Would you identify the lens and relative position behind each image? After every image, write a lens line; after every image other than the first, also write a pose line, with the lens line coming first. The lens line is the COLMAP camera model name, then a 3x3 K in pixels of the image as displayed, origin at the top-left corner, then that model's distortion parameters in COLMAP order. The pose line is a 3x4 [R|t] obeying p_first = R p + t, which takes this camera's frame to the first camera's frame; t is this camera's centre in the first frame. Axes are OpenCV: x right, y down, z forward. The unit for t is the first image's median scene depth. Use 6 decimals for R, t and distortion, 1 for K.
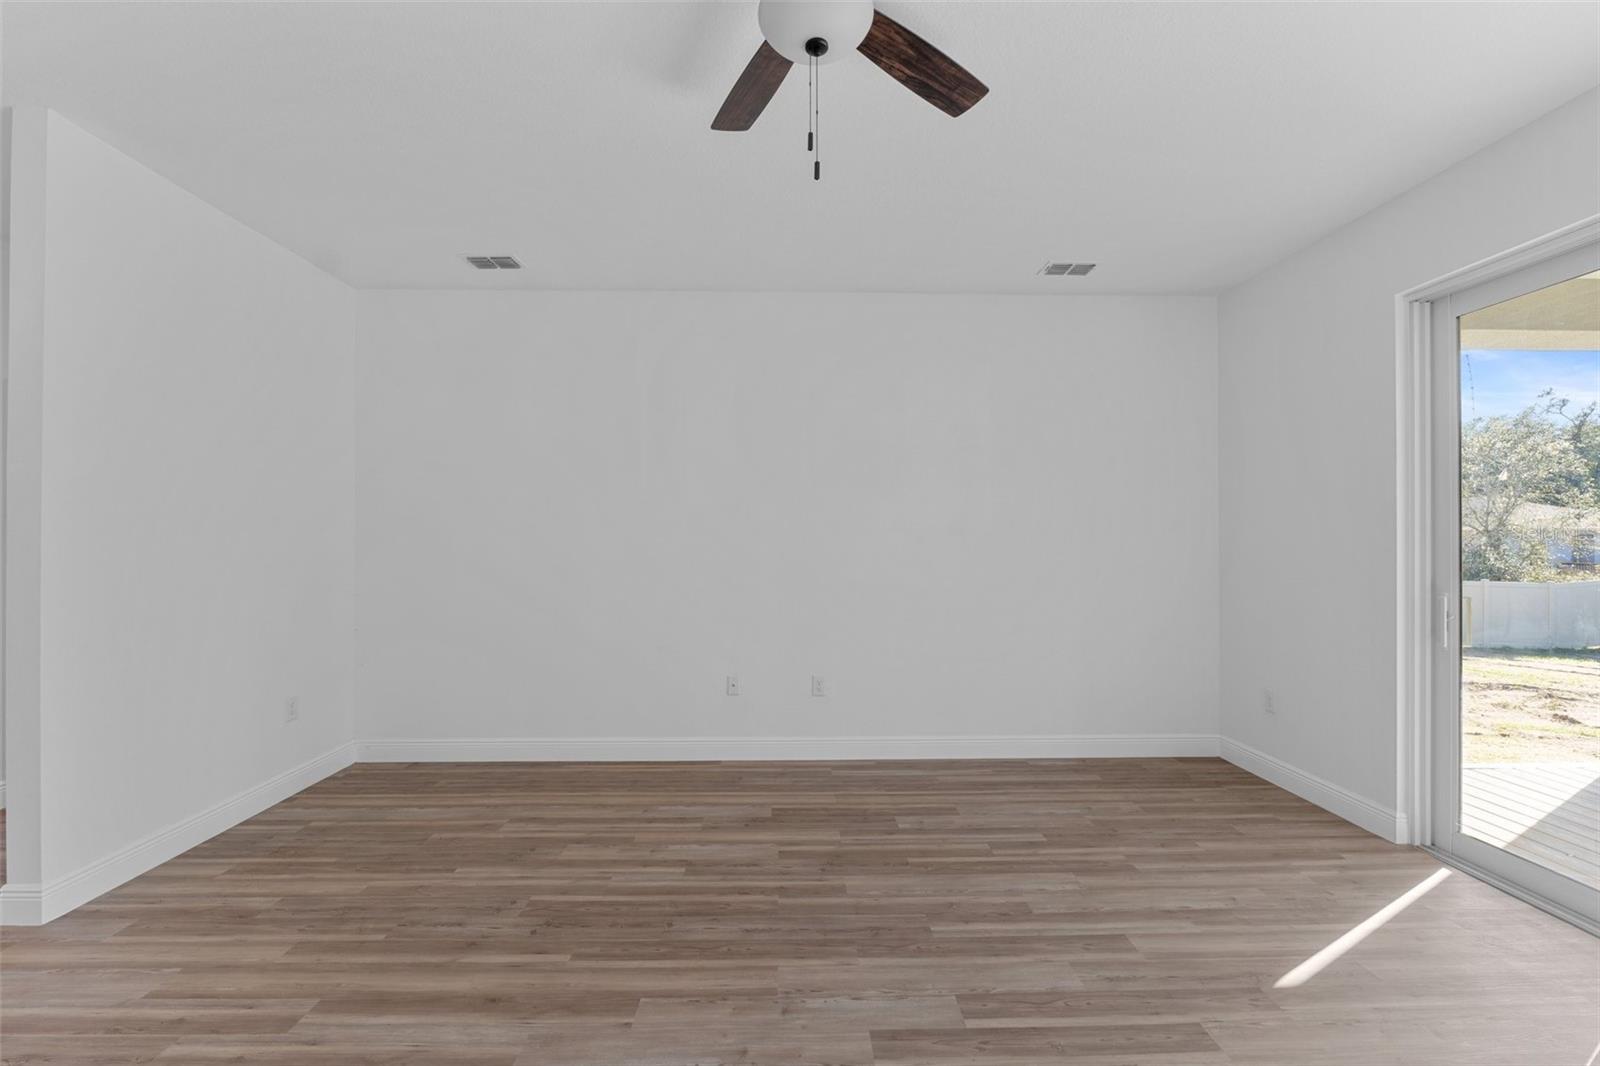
lens RADIAL K [[725.2, 0, 805.5], [0, 725.2, 540.0], [0, 0, 1]] dist [-0.008116, -0.001411]
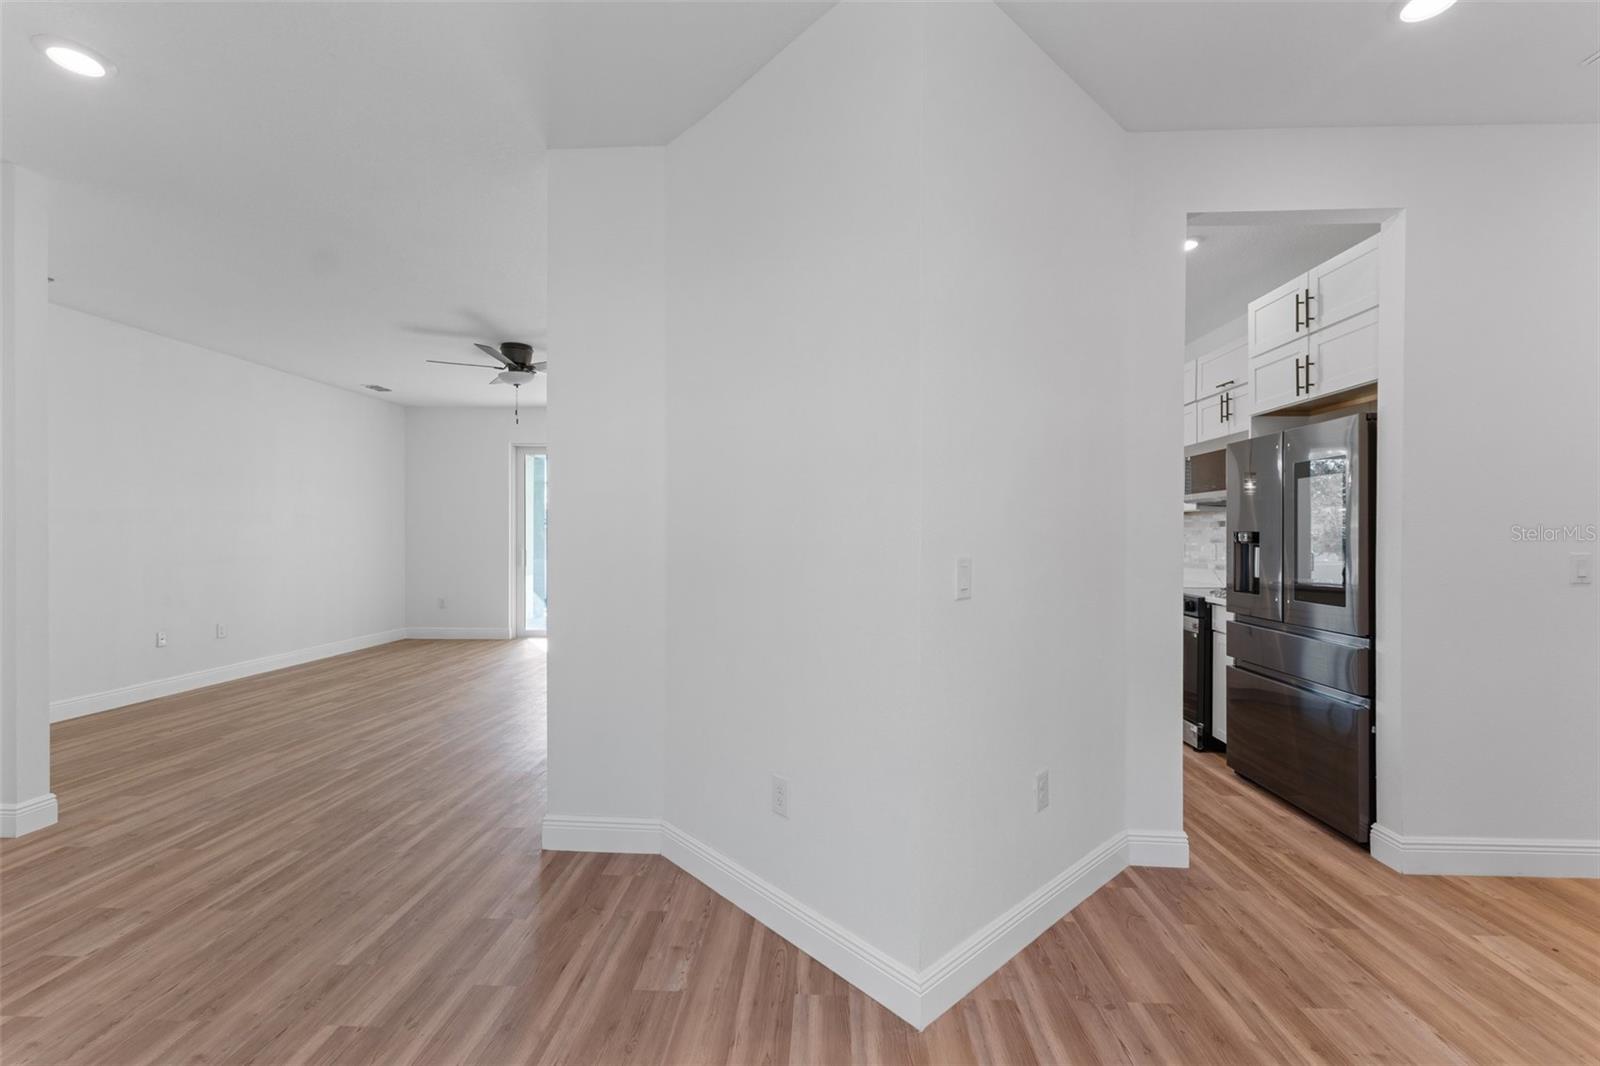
lens RADIAL K [[675.9, 0, 803.1], [0, 675.9, 538.3], [0, 0, 1]] dist [0.007957, -0.000929]
pose [[0.079610, -0.006738, 0.996803, -1.757383], [-0.003976, 0.999967, 0.007077, 0.009034], [-0.996818, -0.004526, 0.079580, -0.351022]]
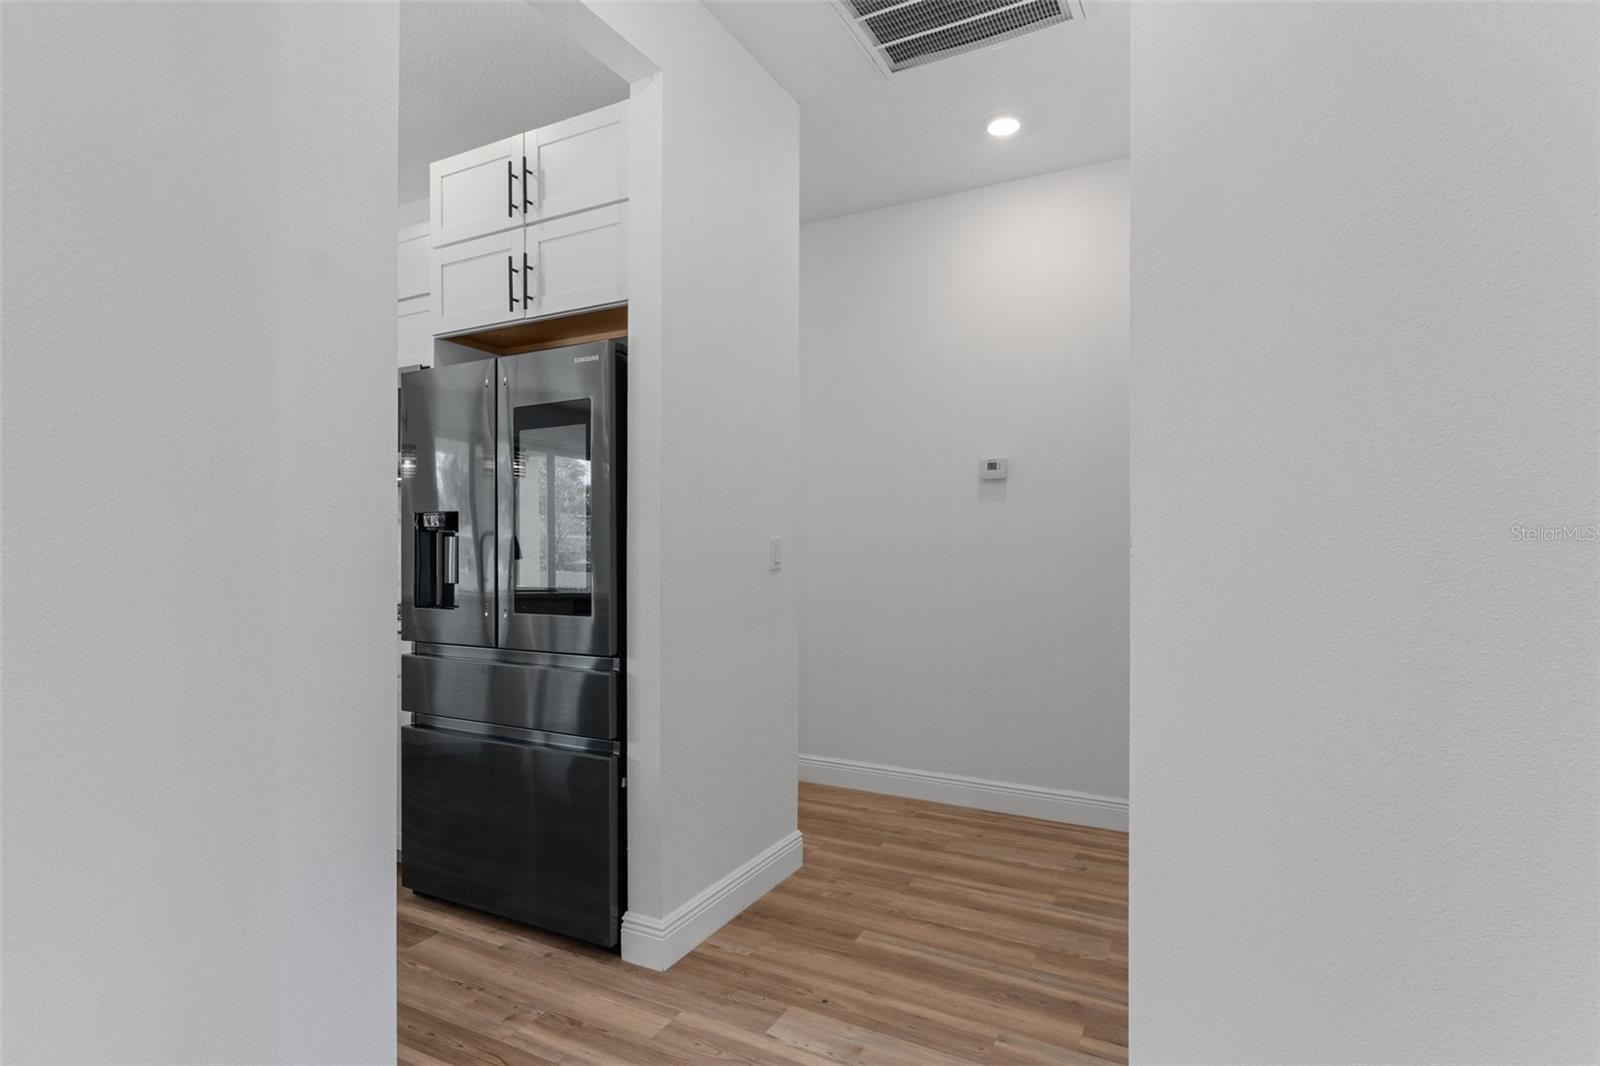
lens RADIAL K [[798.1, 0, 803.0], [0, 798.1, 541.3], [0, 0, 1]] dist [-0.000306, -0.000207]
pose [[-0.868243, 0.003655, 0.496126, -1.331207], [-0.000073, 0.999972, -0.007495, 0.040659], [-0.496140, -0.006543, -0.868218, -0.454873]]
